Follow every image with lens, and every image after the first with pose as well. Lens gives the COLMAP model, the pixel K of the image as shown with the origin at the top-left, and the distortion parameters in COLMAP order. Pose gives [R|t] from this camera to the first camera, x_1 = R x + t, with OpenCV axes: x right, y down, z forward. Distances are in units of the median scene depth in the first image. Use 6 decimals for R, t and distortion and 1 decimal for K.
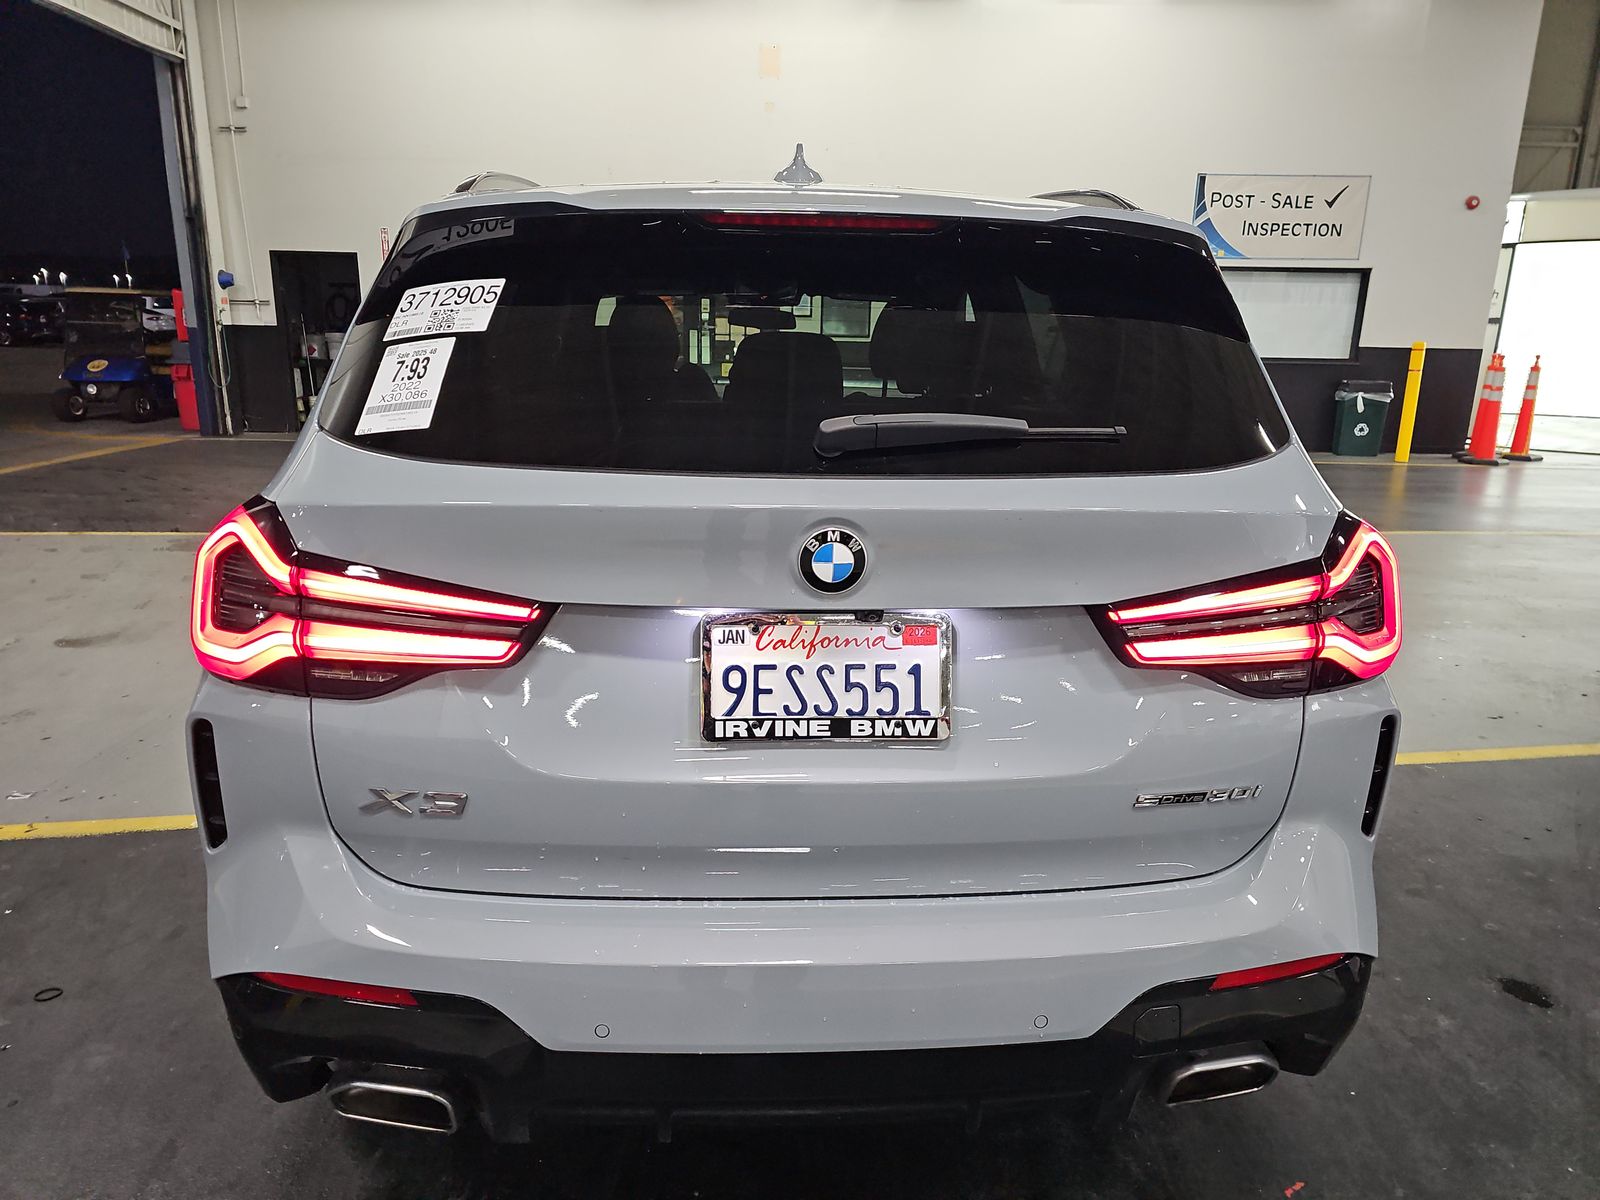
lens RADIAL K [[1052.4, 0, 800.0], [0, 1052.4, 600.0], [0, 0, 1]] dist [0.101963, -0.106947]
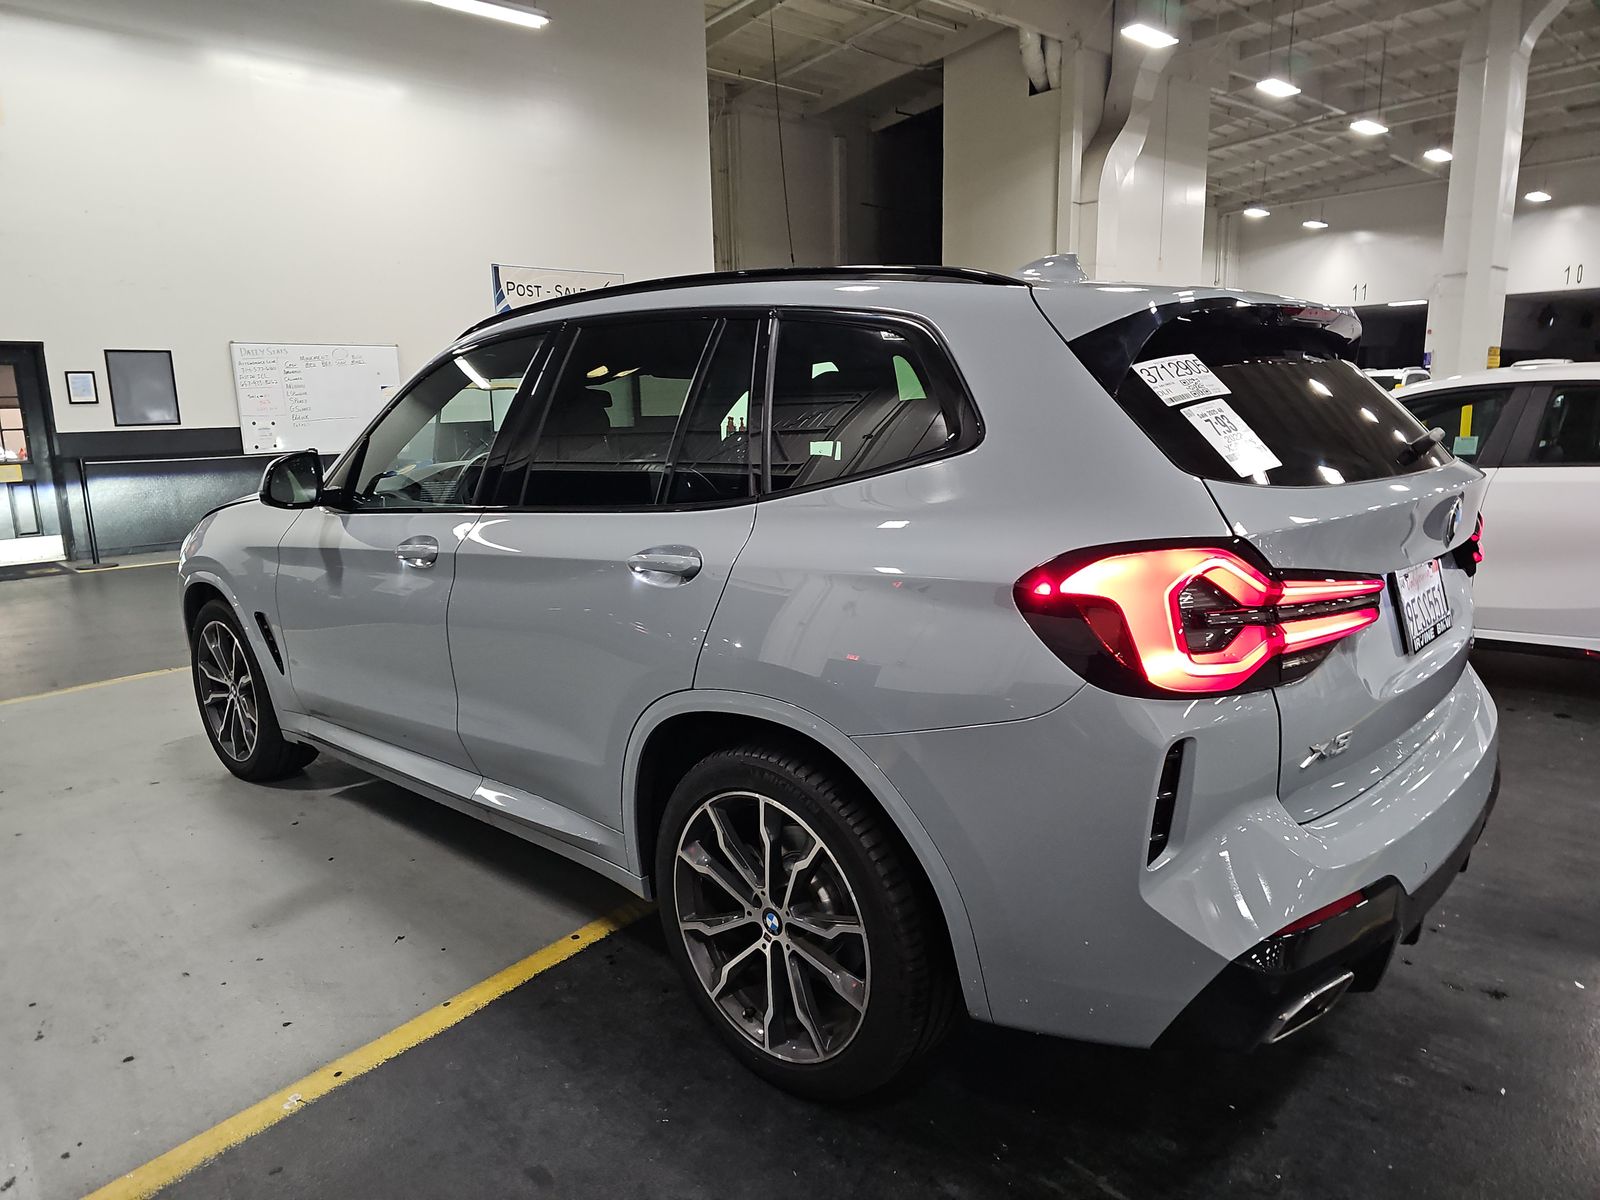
lens RADIAL K [[1052.4, 0, 800.0], [0, 1052.4, 600.0], [0, 0, 1]] dist [0.101963, -0.106947]
pose [[0.720260, -0.166565, 0.673411, -1.552039], [0.213341, 0.976885, 0.013445, -0.131486], [-0.660085, 0.133983, 0.739146, 0.406187]]
